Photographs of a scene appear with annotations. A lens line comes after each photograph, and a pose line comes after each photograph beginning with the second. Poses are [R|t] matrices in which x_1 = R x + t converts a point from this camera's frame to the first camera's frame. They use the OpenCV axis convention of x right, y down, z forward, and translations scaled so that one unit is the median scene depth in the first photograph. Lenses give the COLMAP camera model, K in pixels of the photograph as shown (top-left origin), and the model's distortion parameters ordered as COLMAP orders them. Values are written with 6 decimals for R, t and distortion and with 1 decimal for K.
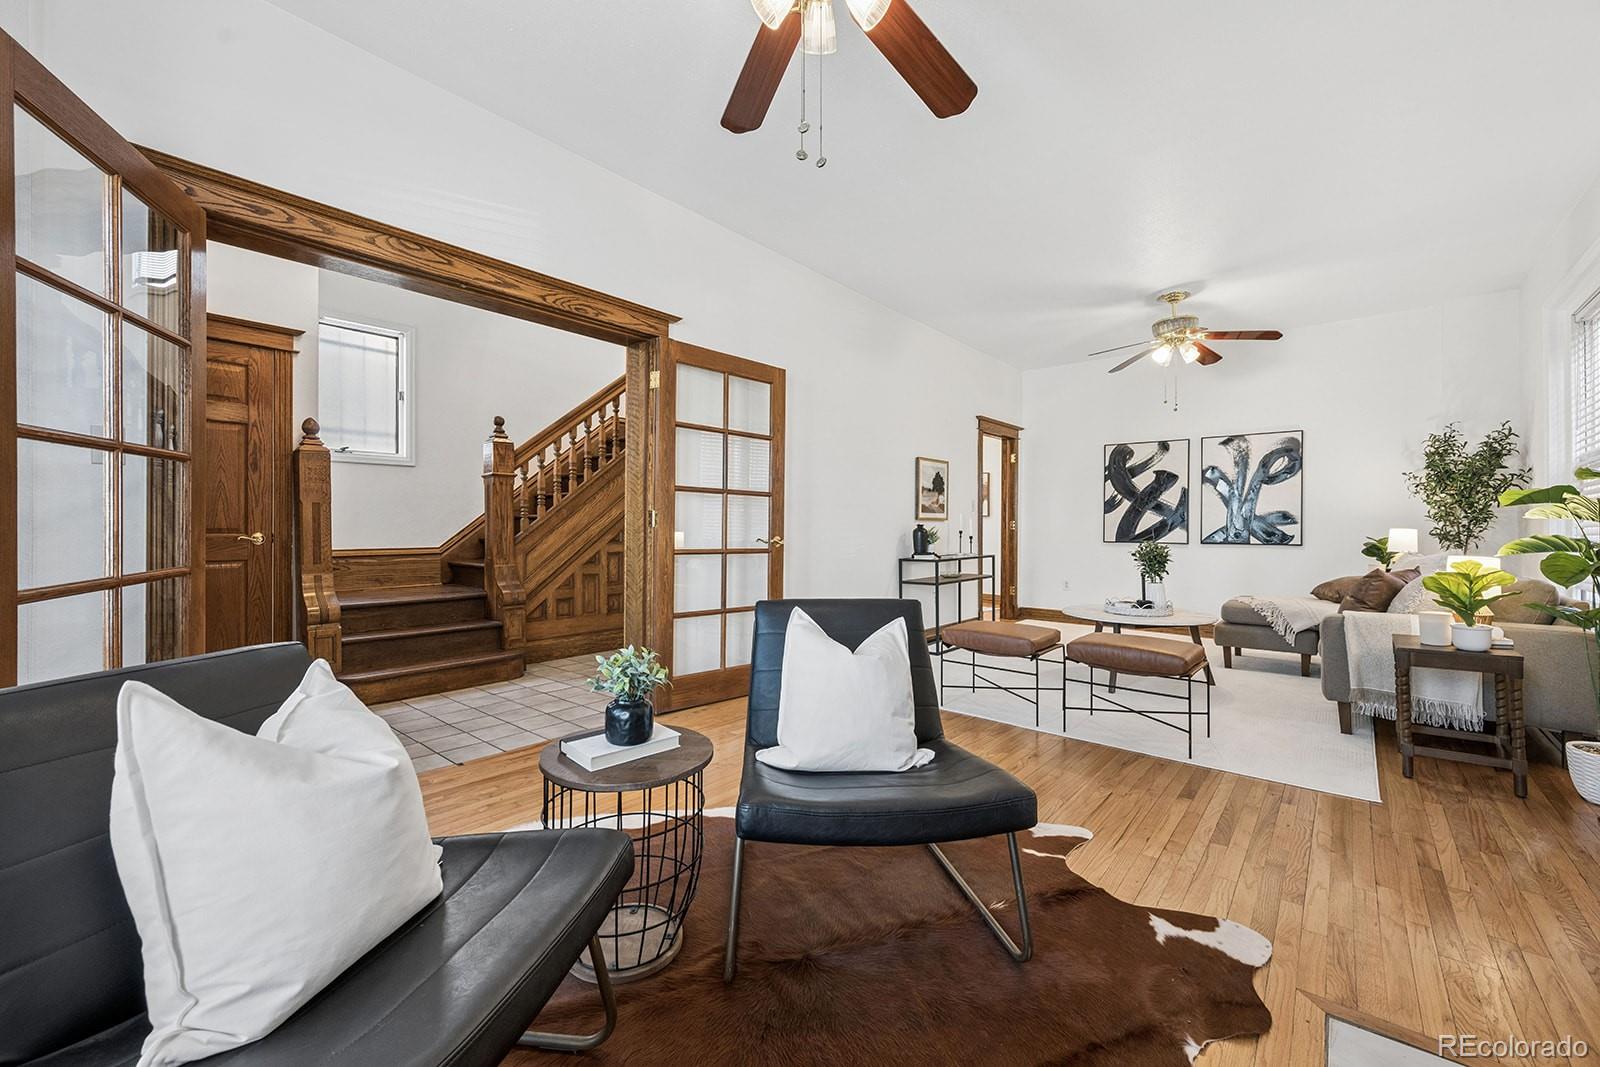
lens RADIAL K [[635.6, 0, 796.3], [0, 635.6, 531.6], [0, 0, 1]] dist [-0.001383, -0.000369]
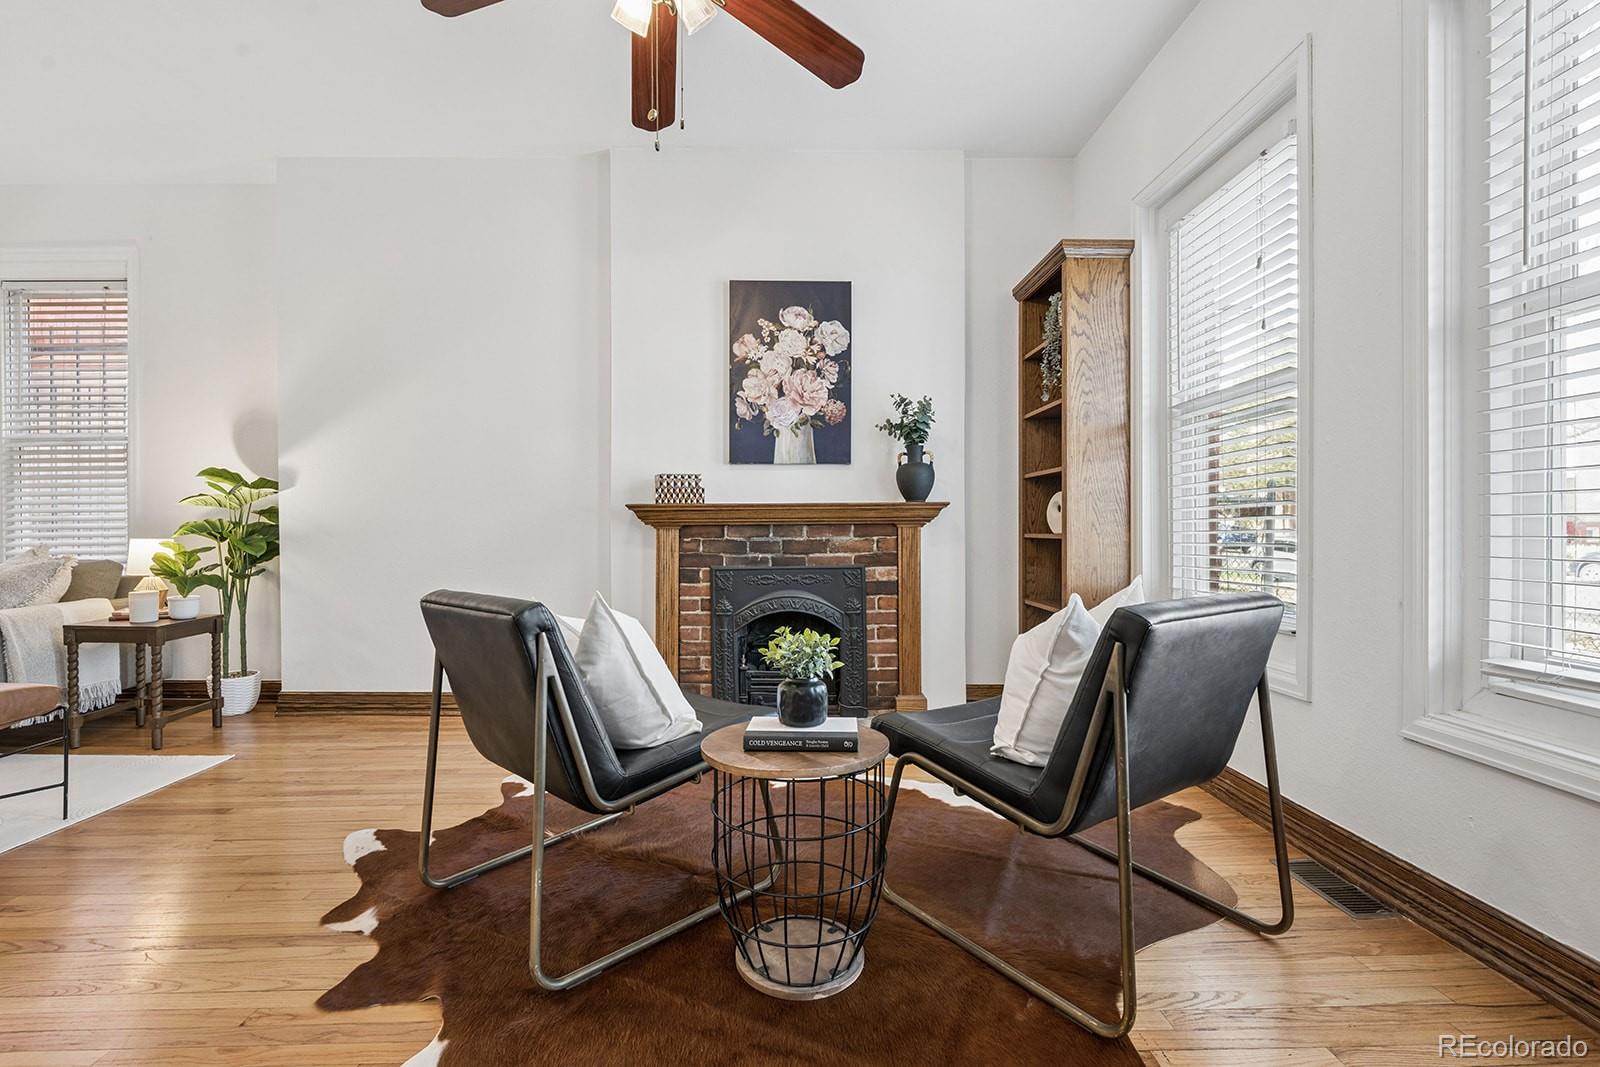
lens RADIAL K [[688.4, 0, 793.1], [0, 688.4, 533.5], [0, 0, 1]] dist [-0.000146, -0.000410]
pose [[-0.665766, -0.007700, 0.746120, -0.269274], [0.004496, 0.999887, 0.014331, 0.008351], [-0.746147, 0.012896, -0.665657, 0.445884]]
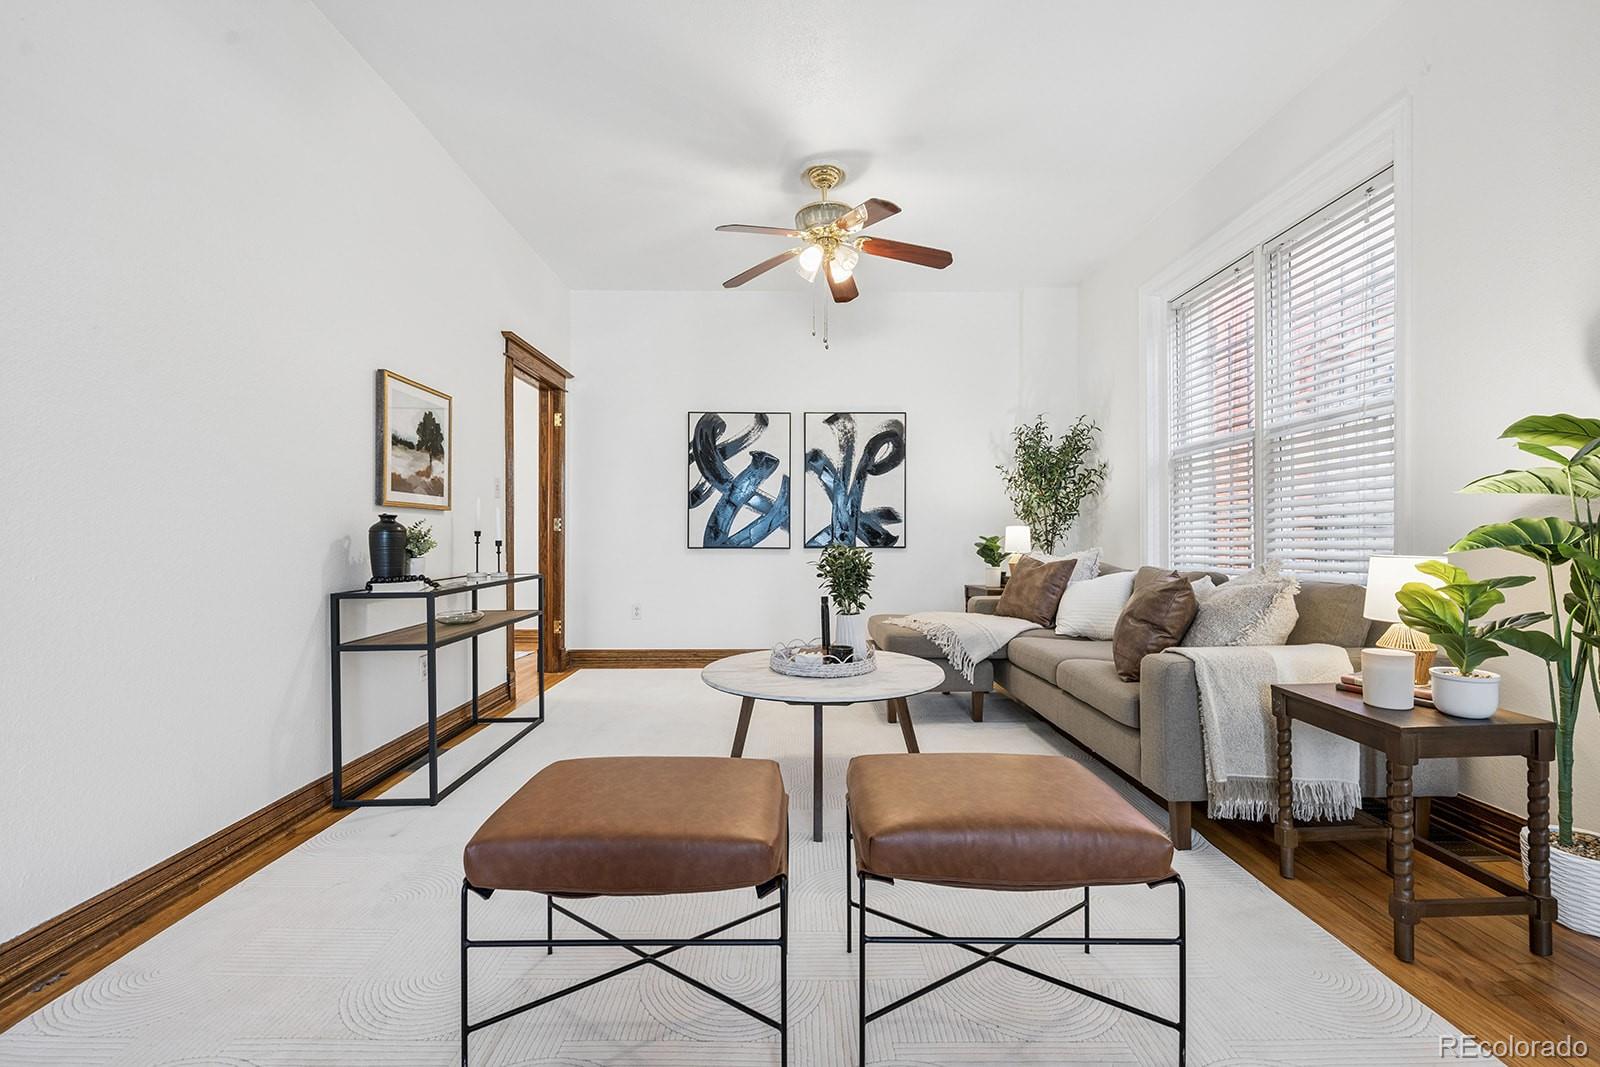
lens RADIAL K [[665.5, 0, 800.0], [0, 665.5, 533.5], [0, 0, 1]] dist [0.001678, -0.000008]
pose [[0.739146, -0.001795, 0.673543, 0.086956], [0.009152, 0.999931, -0.007379, 0.007800], [-0.673483, 0.011618, 0.739111, 0.424556]]
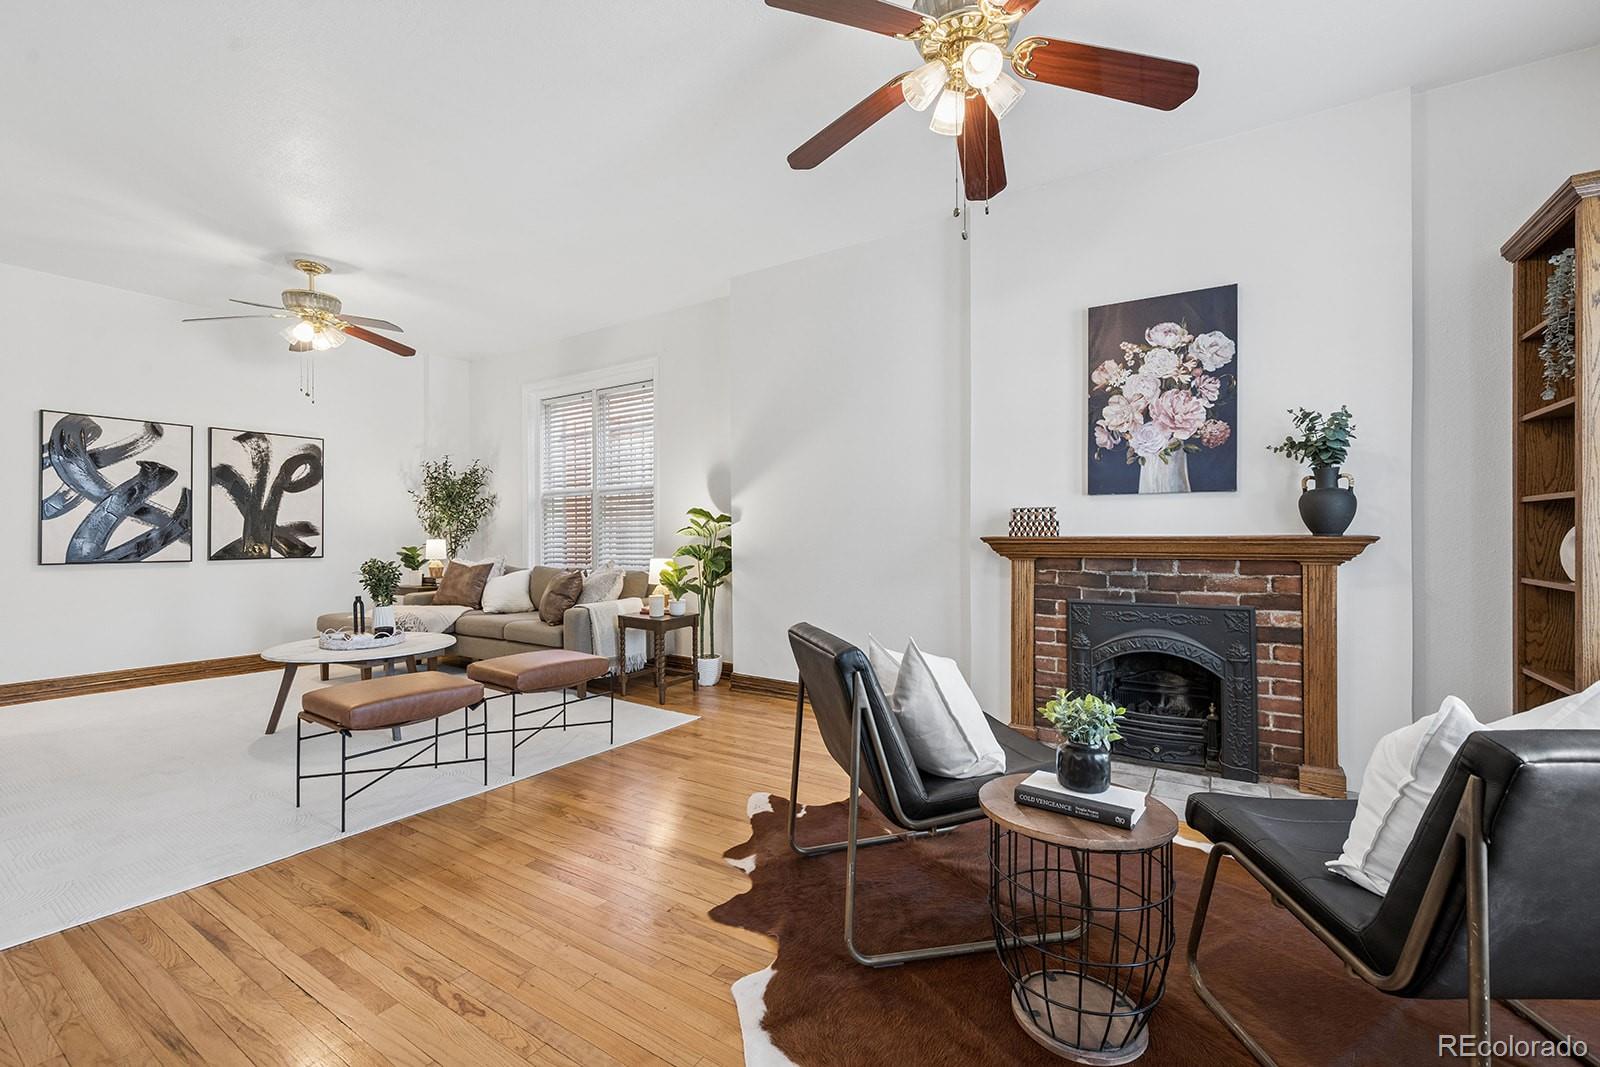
lens RADIAL K [[670.9, 0, 794.6], [0, 670.9, 538.0], [0, 0, 1]] dist [-0.000376, -0.000212]
pose [[-0.137437, -0.010698, 0.990453, -0.314964], [0.006772, 0.999908, 0.011739, -0.014831], [-0.990487, 0.008321, -0.137351, 0.415351]]
